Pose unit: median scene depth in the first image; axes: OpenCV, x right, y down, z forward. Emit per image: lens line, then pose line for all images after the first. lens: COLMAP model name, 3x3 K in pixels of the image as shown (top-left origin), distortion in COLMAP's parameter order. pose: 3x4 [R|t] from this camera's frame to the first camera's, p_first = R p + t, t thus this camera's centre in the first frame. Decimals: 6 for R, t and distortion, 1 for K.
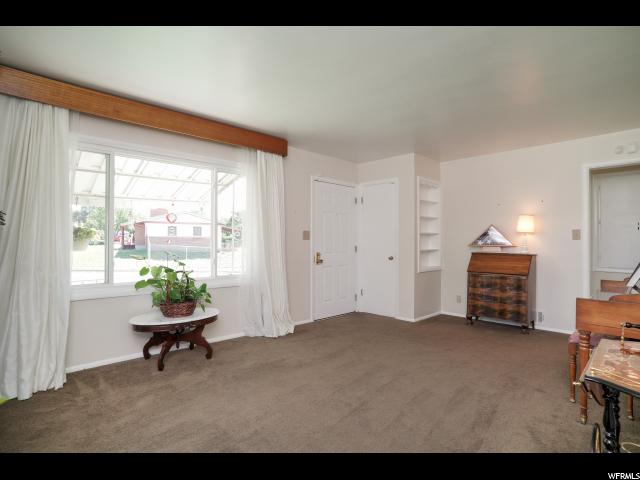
lens RADIAL K [[334.4, 0, 317.6], [0, 334.4, 241.6], [0, 0, 1]] dist [-0.042709, 0.000806]
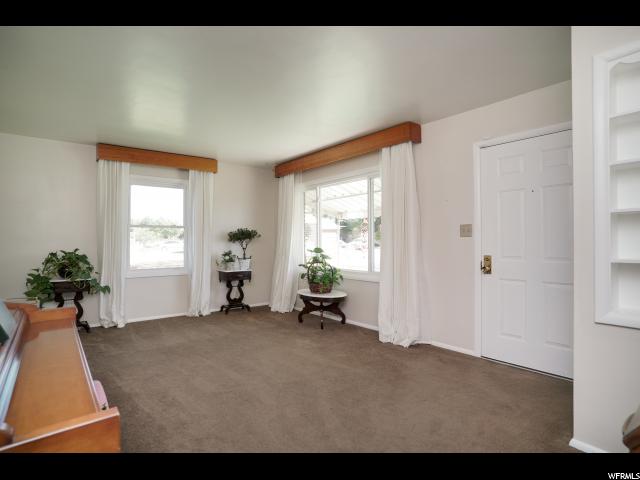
lens RADIAL K [[341.3, 0, 320.8], [0, 341.3, 237.7], [0, 0, 1]] dist [0.000084, 0.000211]
pose [[-0.033376, -0.016757, -0.999302, 0.773674], [0.014358, 0.999748, -0.017244, 0.004459], [0.999340, -0.014924, -0.033127, 0.783548]]
